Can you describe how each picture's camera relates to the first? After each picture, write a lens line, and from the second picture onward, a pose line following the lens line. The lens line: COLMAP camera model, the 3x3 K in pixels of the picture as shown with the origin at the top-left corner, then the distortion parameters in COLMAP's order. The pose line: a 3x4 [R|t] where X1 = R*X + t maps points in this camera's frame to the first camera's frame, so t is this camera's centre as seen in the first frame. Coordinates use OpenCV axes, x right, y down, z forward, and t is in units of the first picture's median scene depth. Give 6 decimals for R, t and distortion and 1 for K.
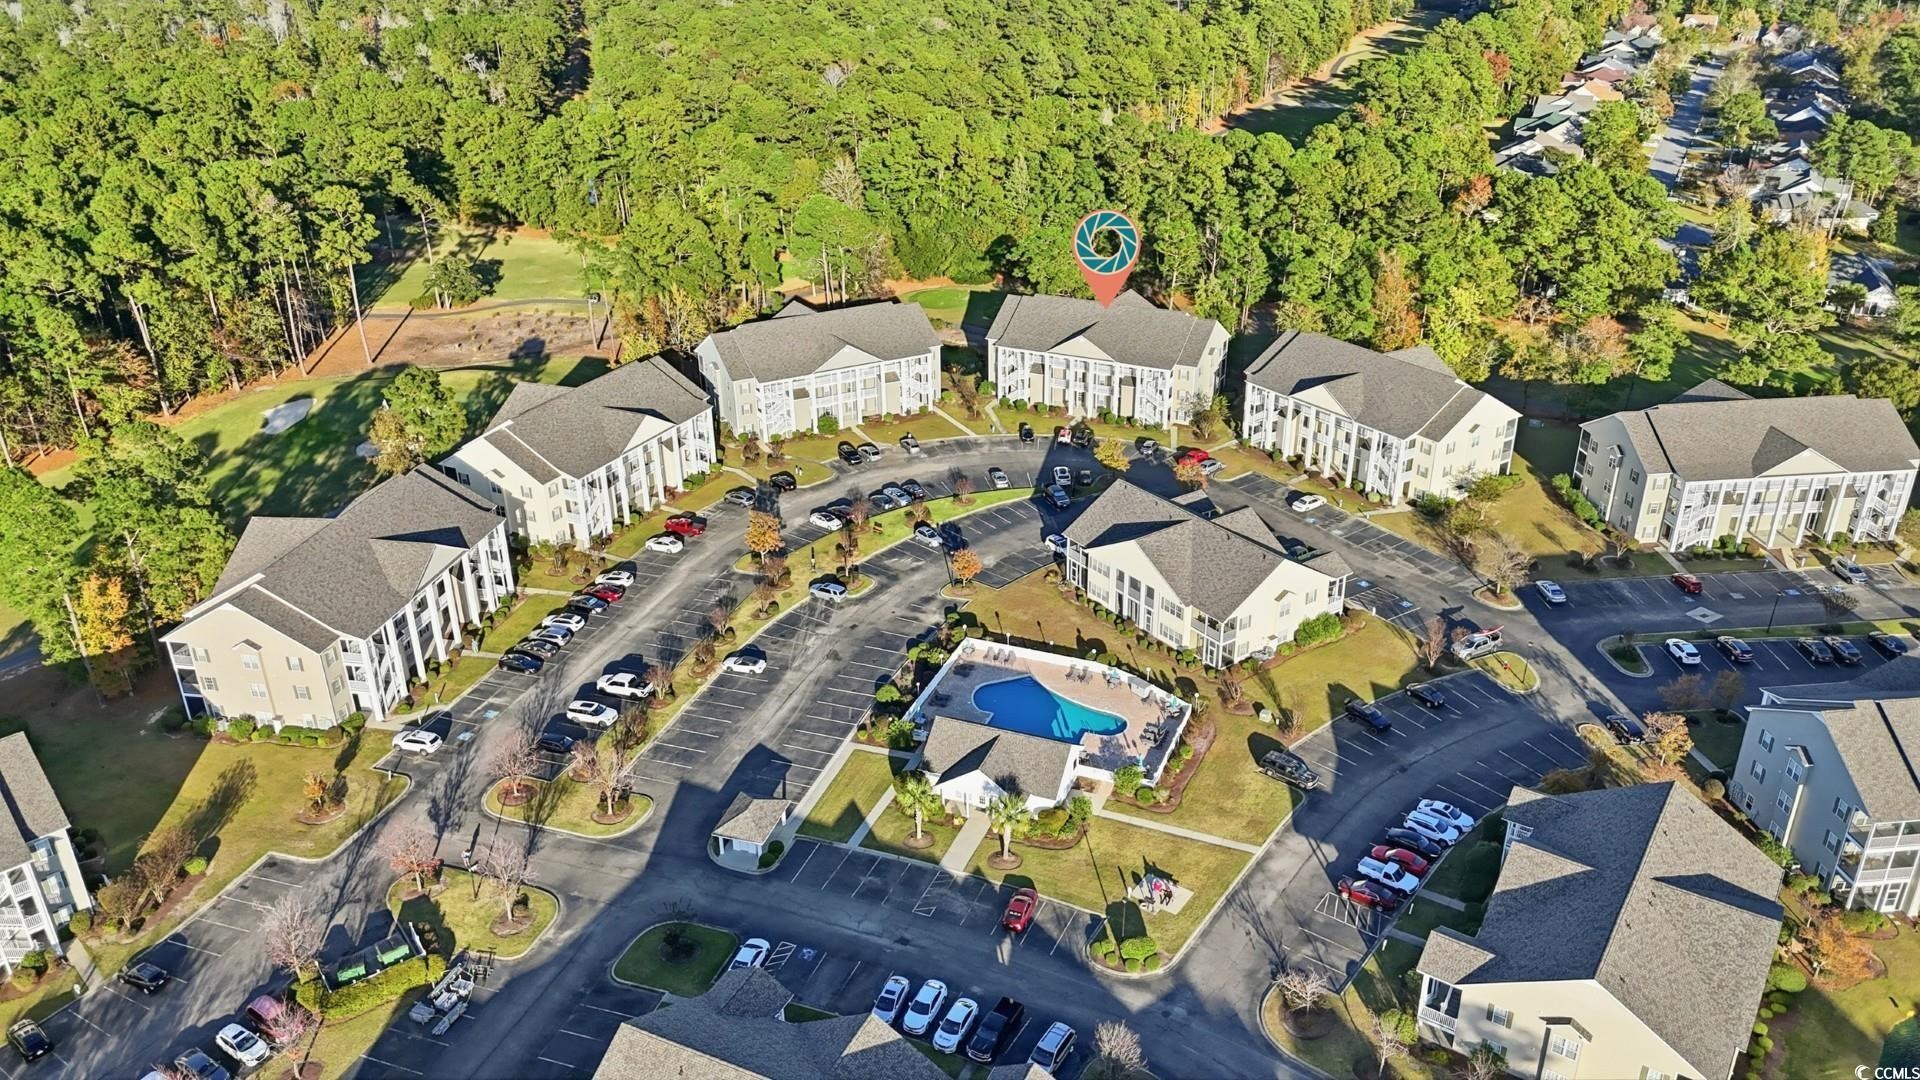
lens RADIAL K [[1399.2, 0, 960.0], [0, 1399.2, 540.0], [0, 0, 1]] dist [0.116819, -0.168236]
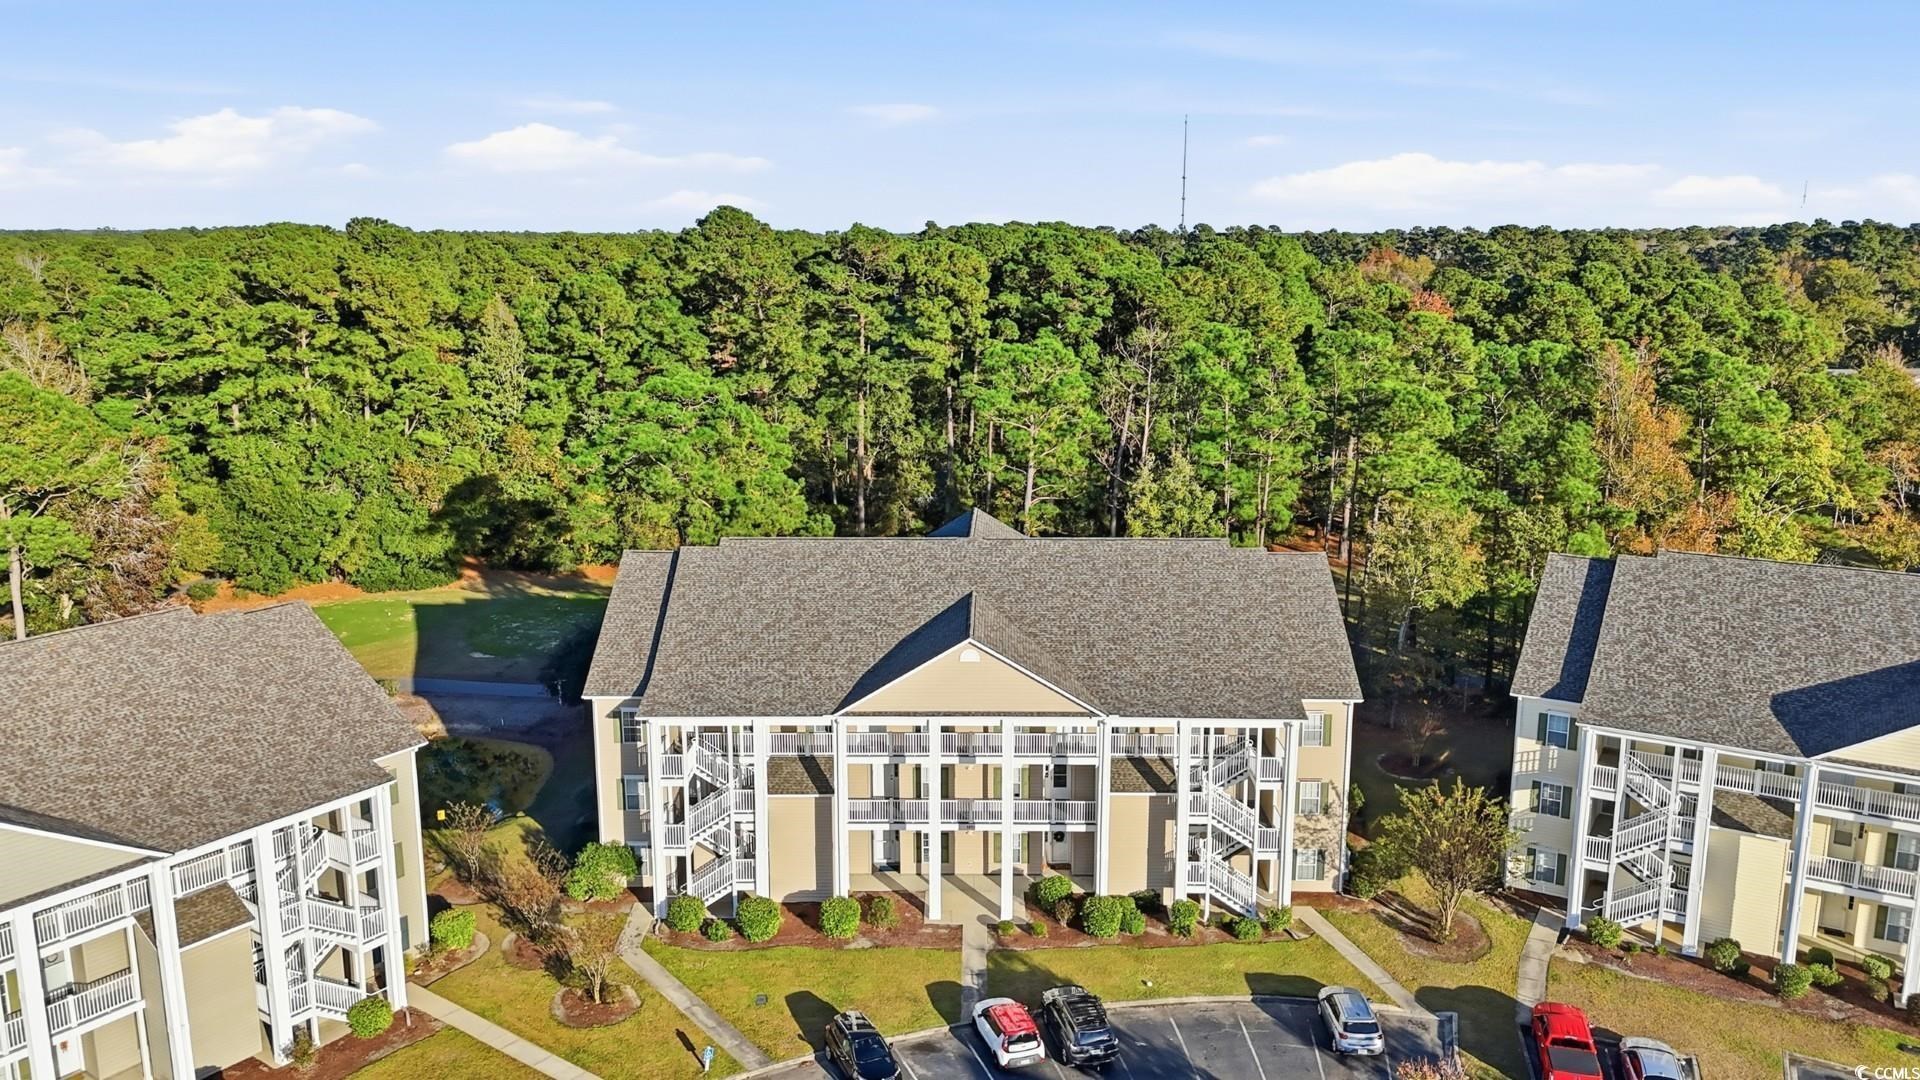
lens RADIAL K [[1420.8, 0, 960.0], [0, 1420.8, 540.0], [0, 0, 1]] dist [0.075637, -0.054379]
pose [[0.898746, -0.080392, 0.431038, -0.030669], [0.182433, 0.962480, -0.200876, -0.089902], [-0.398716, 0.259172, 0.879690, 0.620404]]
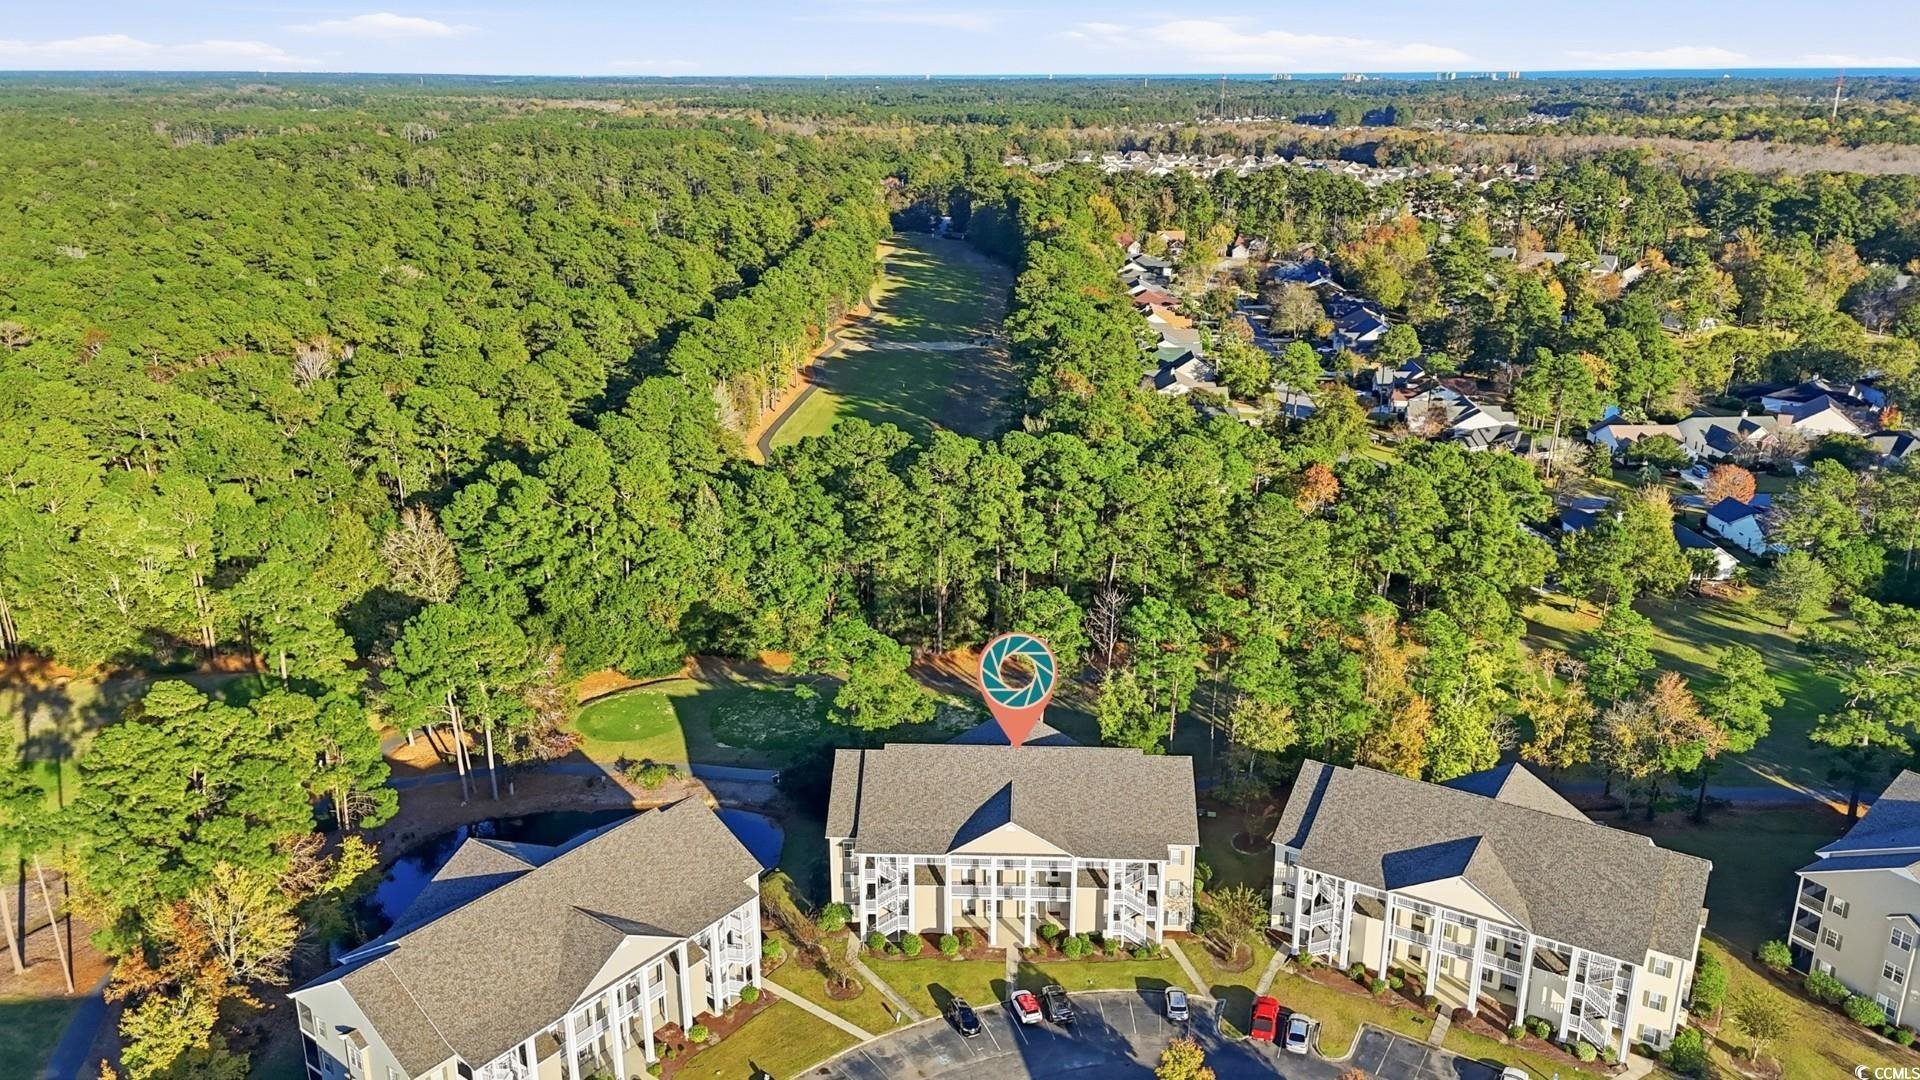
lens RADIAL K [[1399.2, 0, 960.0], [0, 1399.2, 540.0], [0, 0, 1]] dist [0.116819, -0.168236]
pose [[0.910787, -0.120676, 0.394848, -0.130973], [0.172673, 0.980013, -0.098785, -0.173799], [-0.375035, 0.158152, 0.913420, 0.364774]]
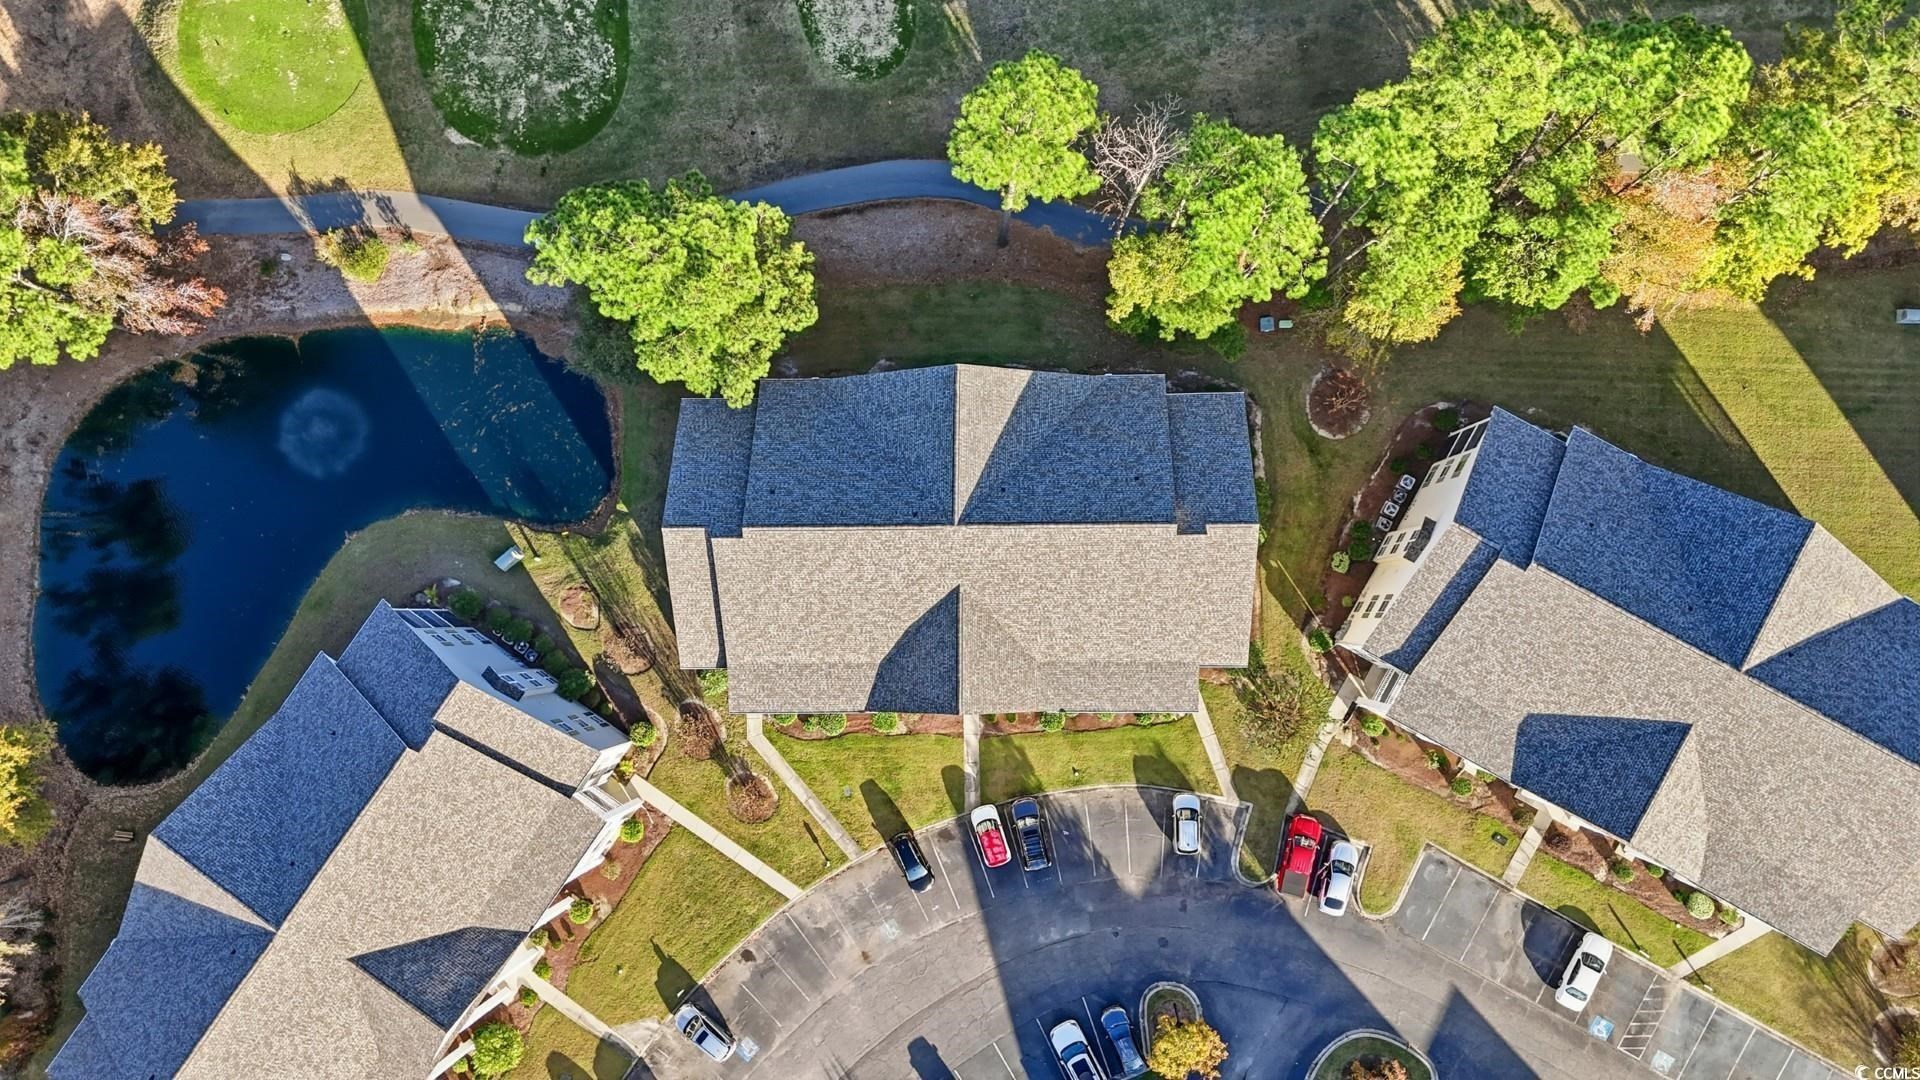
lens RADIAL K [[1420.8, 0, 960.0], [0, 1420.8, 540.0], [0, 0, 1]] dist [0.075637, -0.054379]
pose [[0.888845, -0.458144, -0.007616, 0.093072], [0.231890, 0.435430, 0.869844, -0.425797], [-0.395197, -0.774923, 0.493269, 0.701521]]
